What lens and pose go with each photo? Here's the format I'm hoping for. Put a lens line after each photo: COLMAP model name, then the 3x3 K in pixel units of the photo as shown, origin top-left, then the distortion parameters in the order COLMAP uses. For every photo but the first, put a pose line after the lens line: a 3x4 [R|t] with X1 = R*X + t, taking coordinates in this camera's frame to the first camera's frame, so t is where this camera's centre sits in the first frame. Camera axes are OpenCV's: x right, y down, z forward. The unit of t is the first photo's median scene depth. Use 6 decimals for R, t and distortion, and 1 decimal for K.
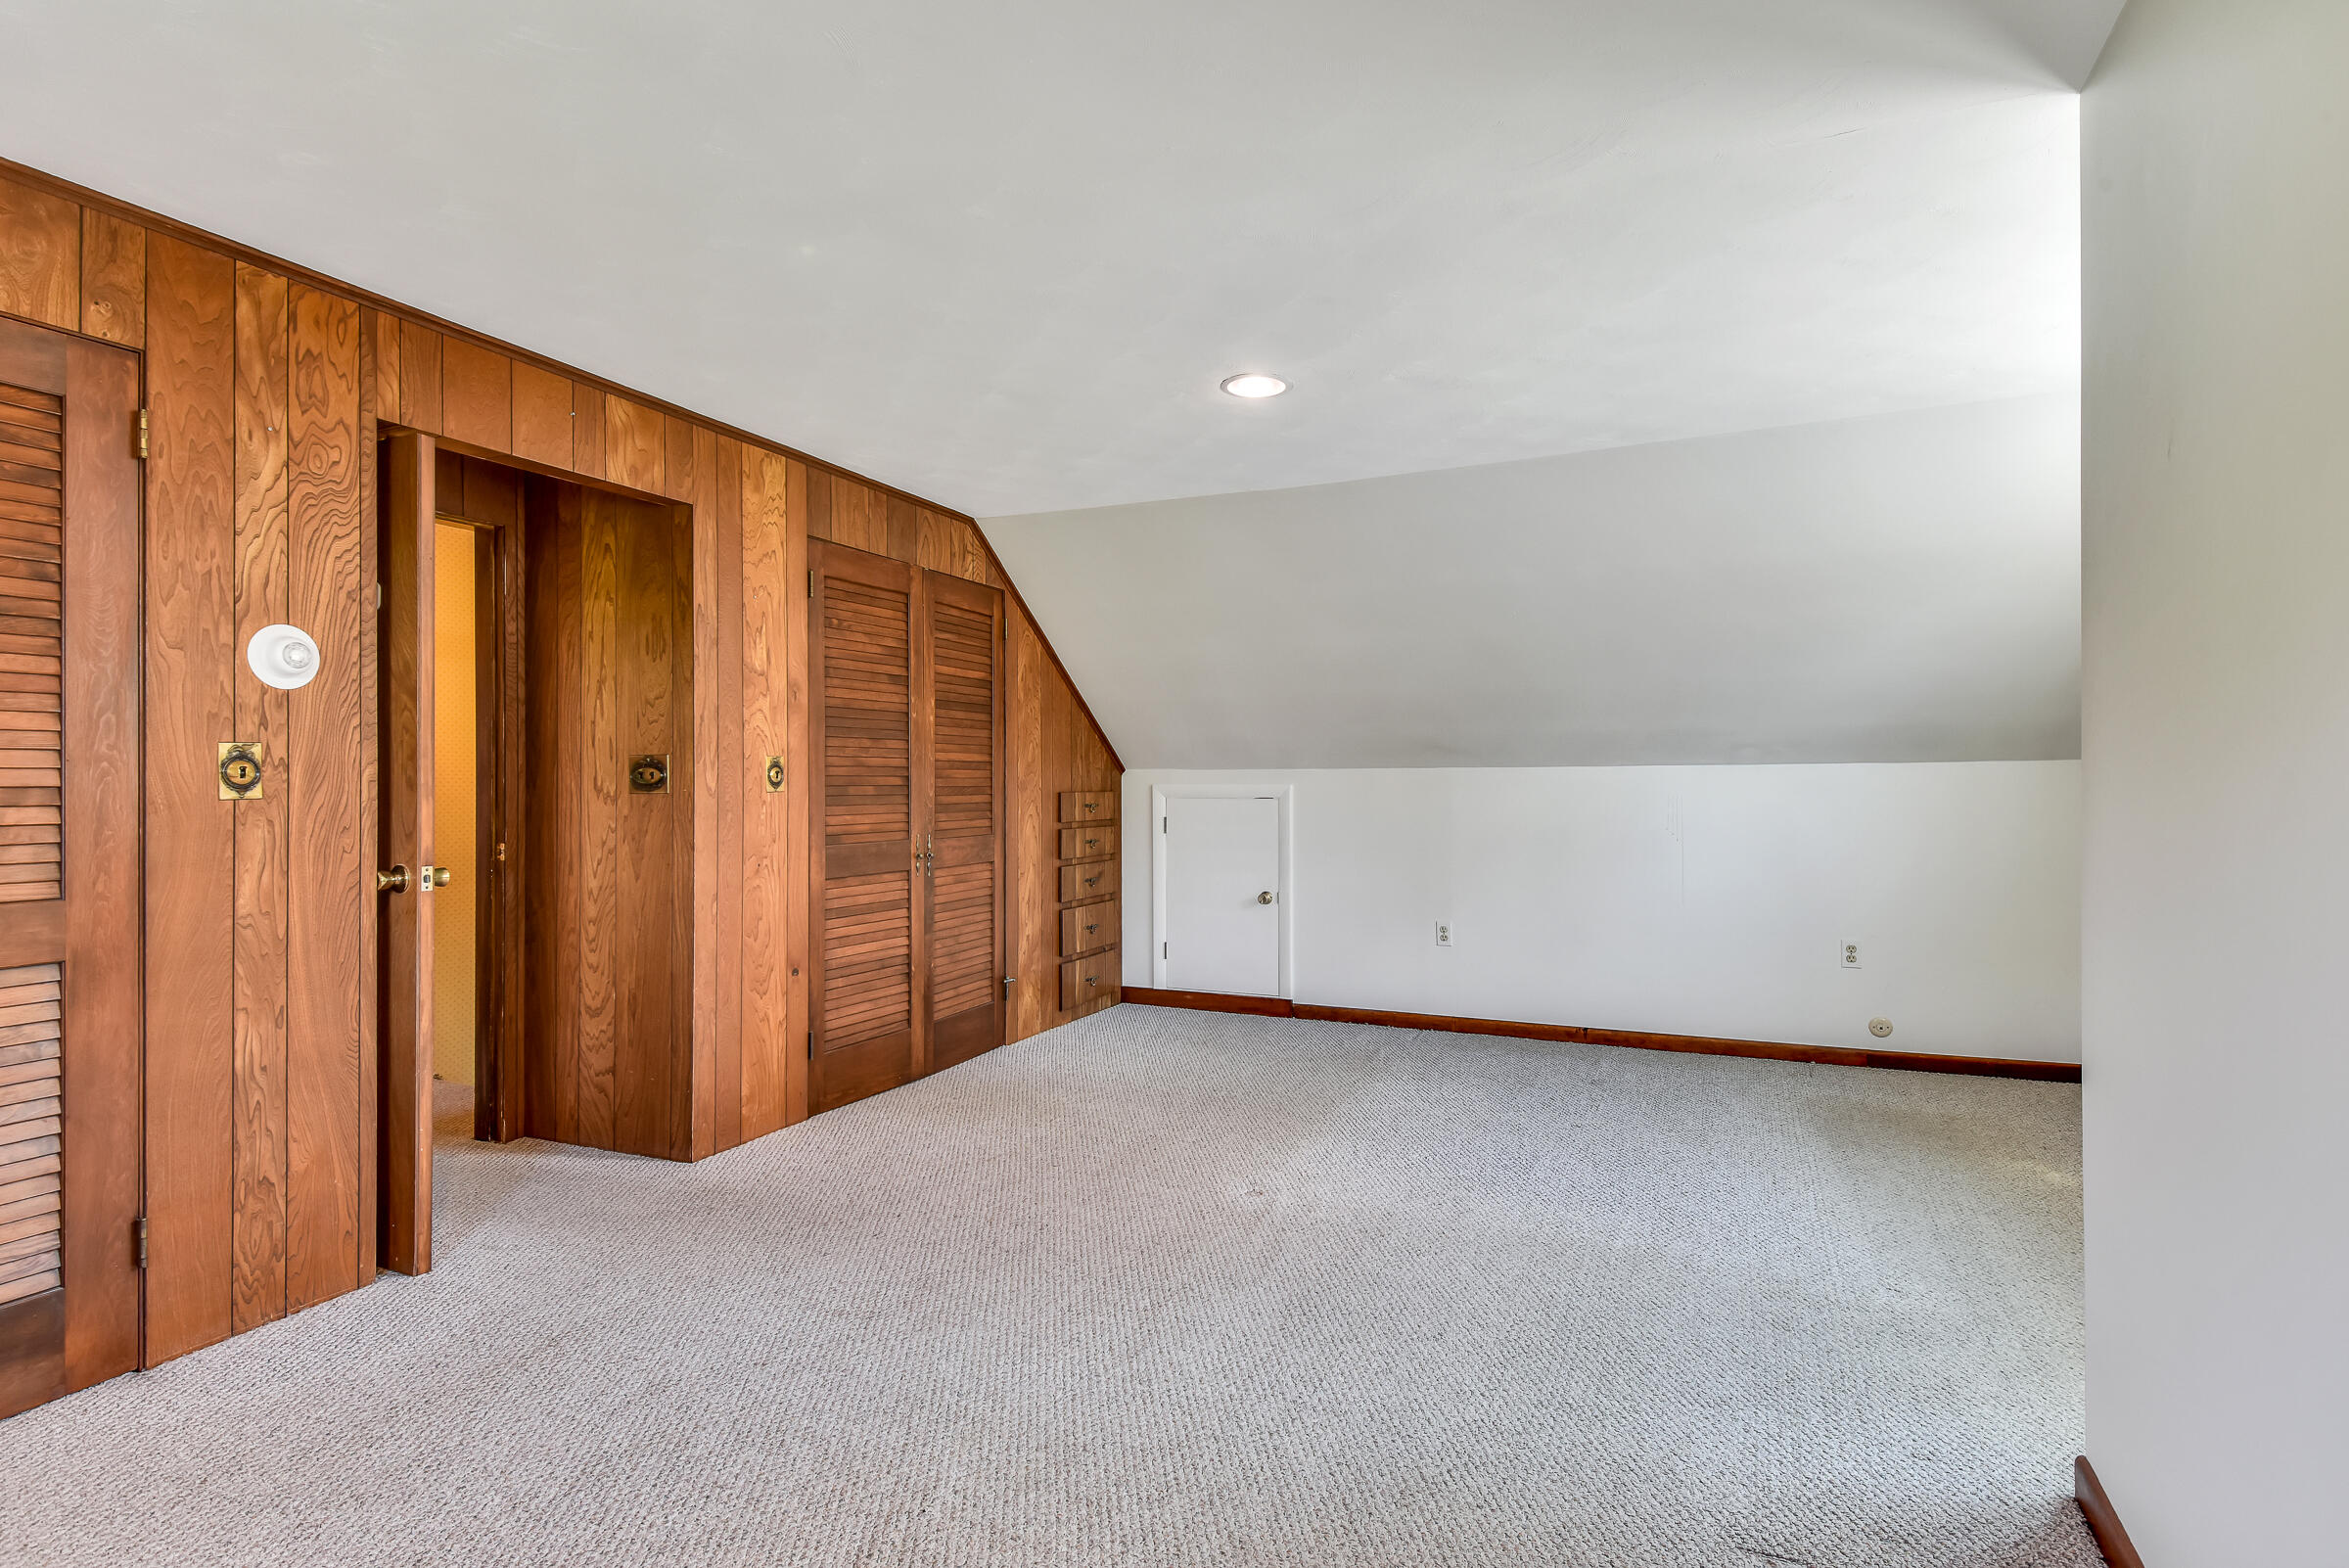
lens RADIAL K [[1126.8, 0, 1174.5], [0, 1126.8, 784.0], [0, 0, 1]] dist [-0.000544, -0.035427]
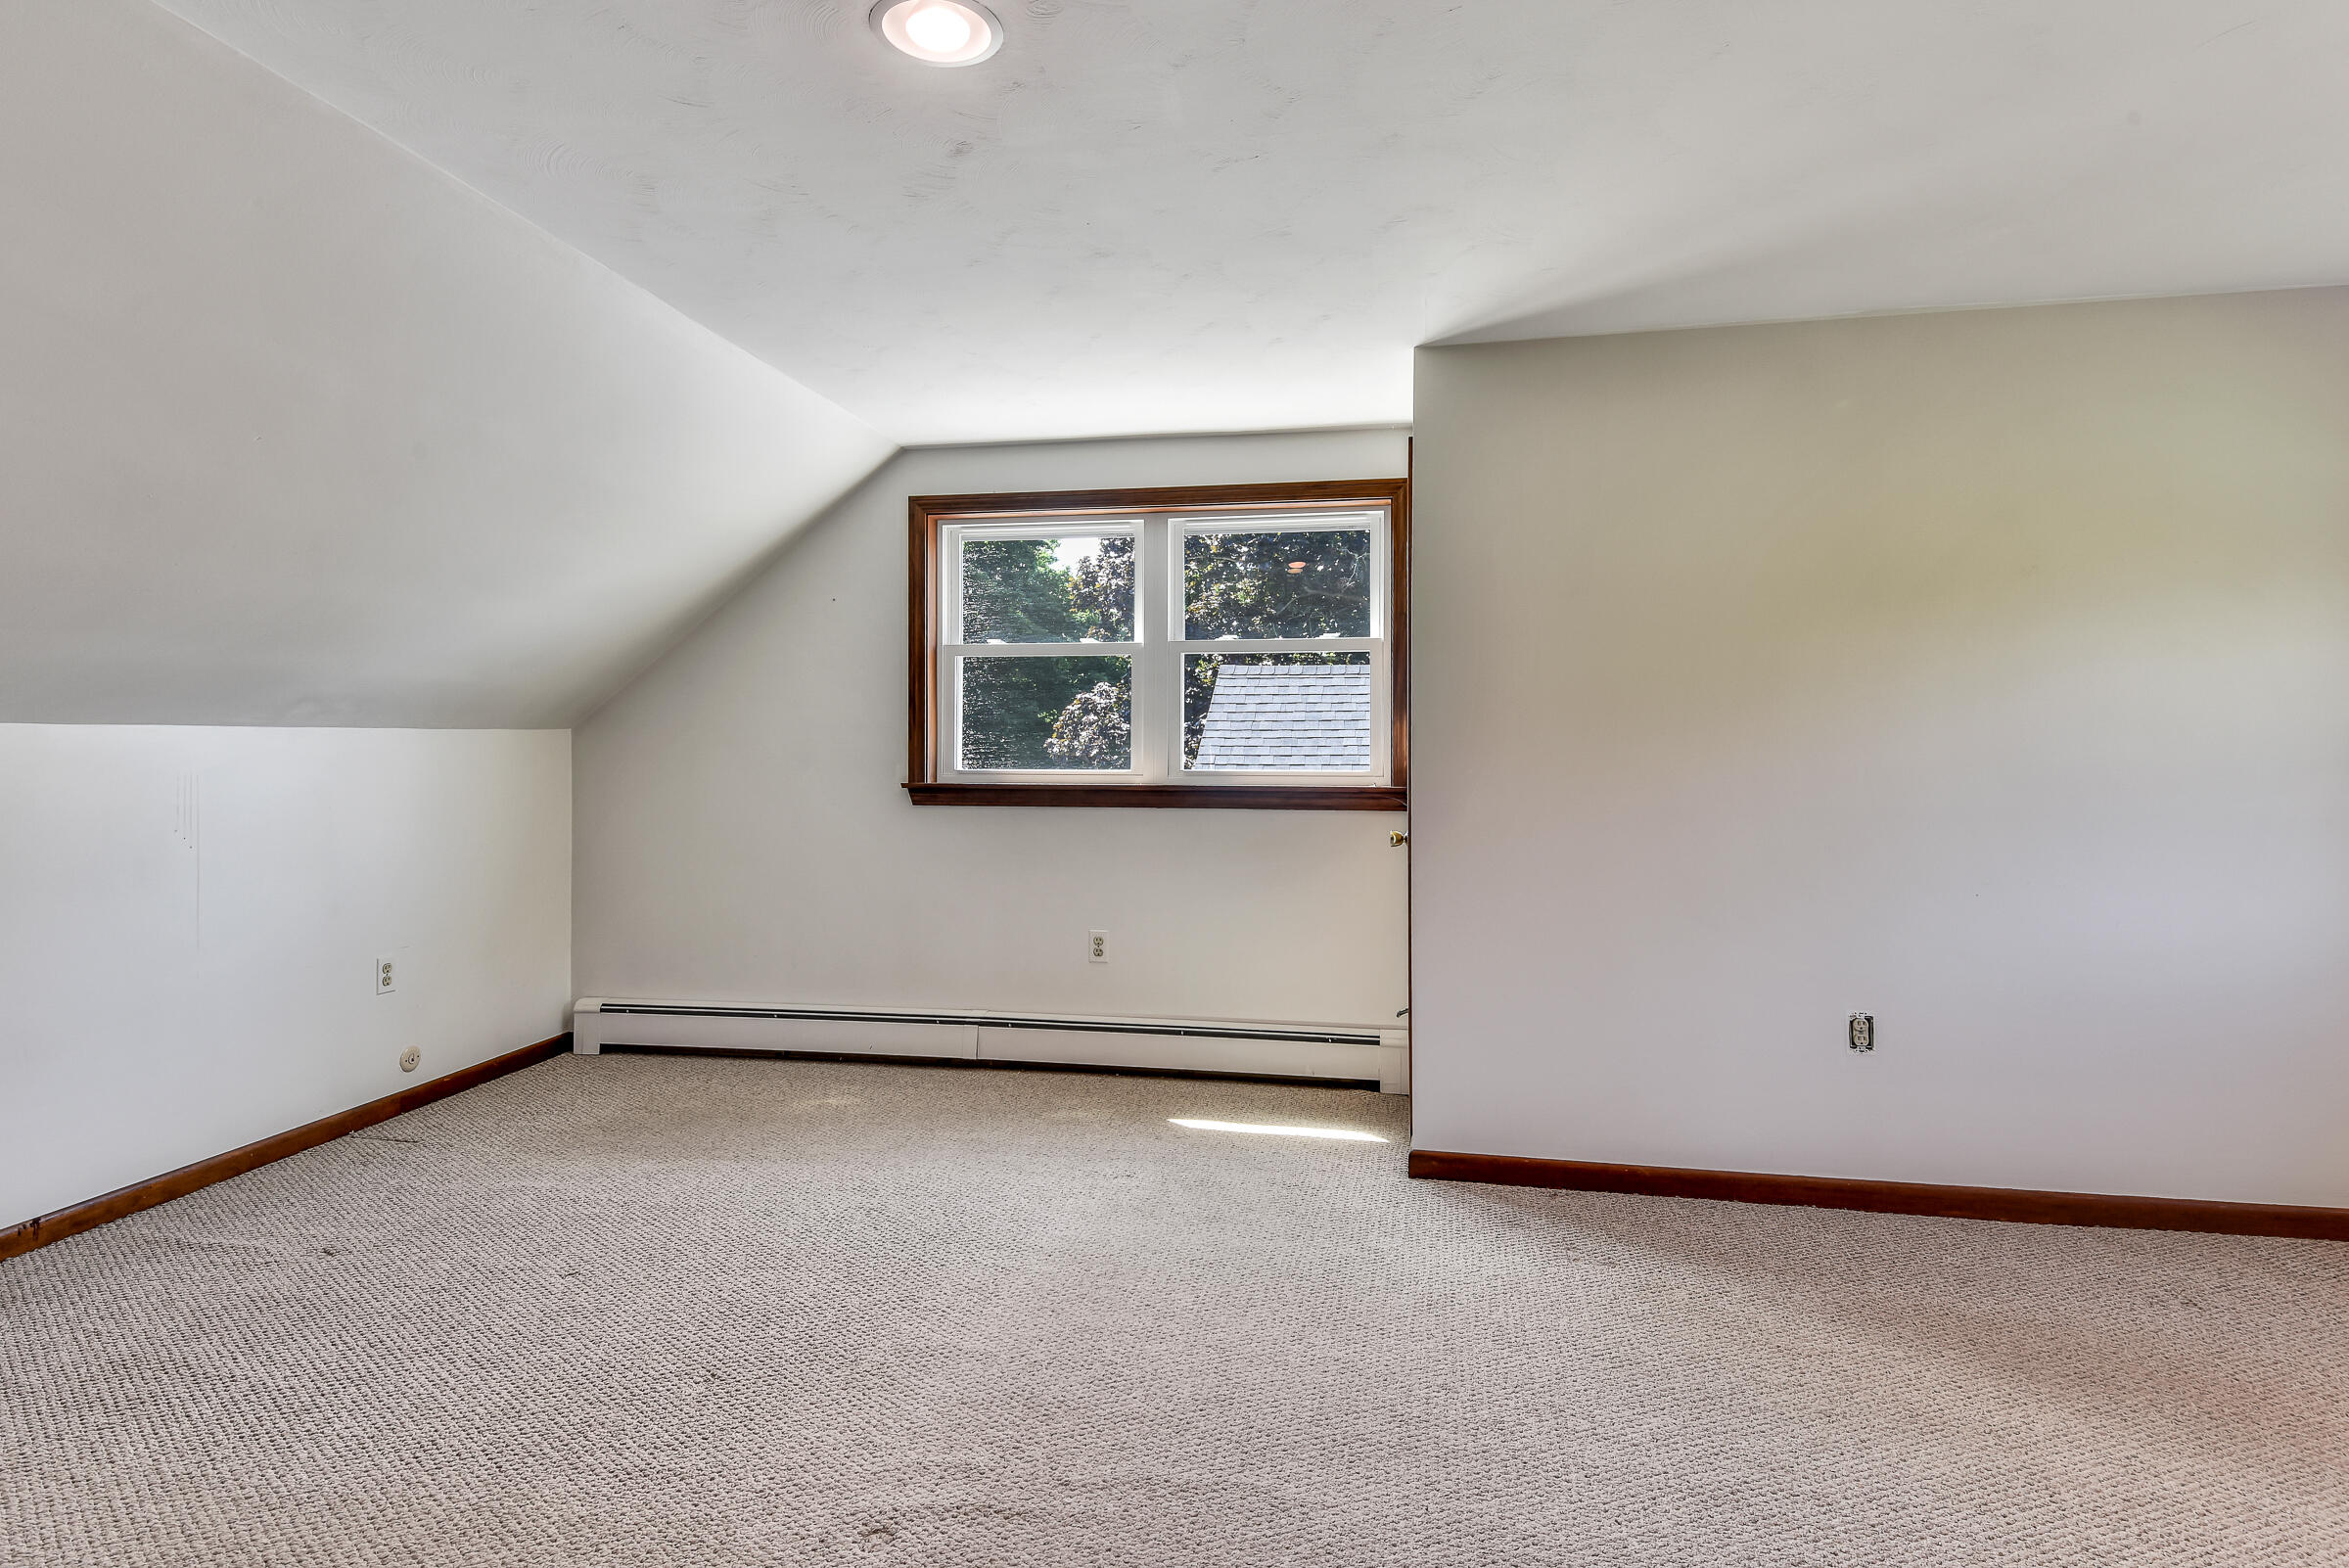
lens RADIAL K [[1165.0, 0, 1174.9], [0, 1165.0, 752.2], [0, 0, 1]] dist [0.001371, 0.000156]
pose [[-0.229820, 0.004358, 0.973223, -0.388590], [0.005414, 0.999980, -0.003200, 0.004148], [-0.973218, 0.004533, -0.229839, 0.827329]]
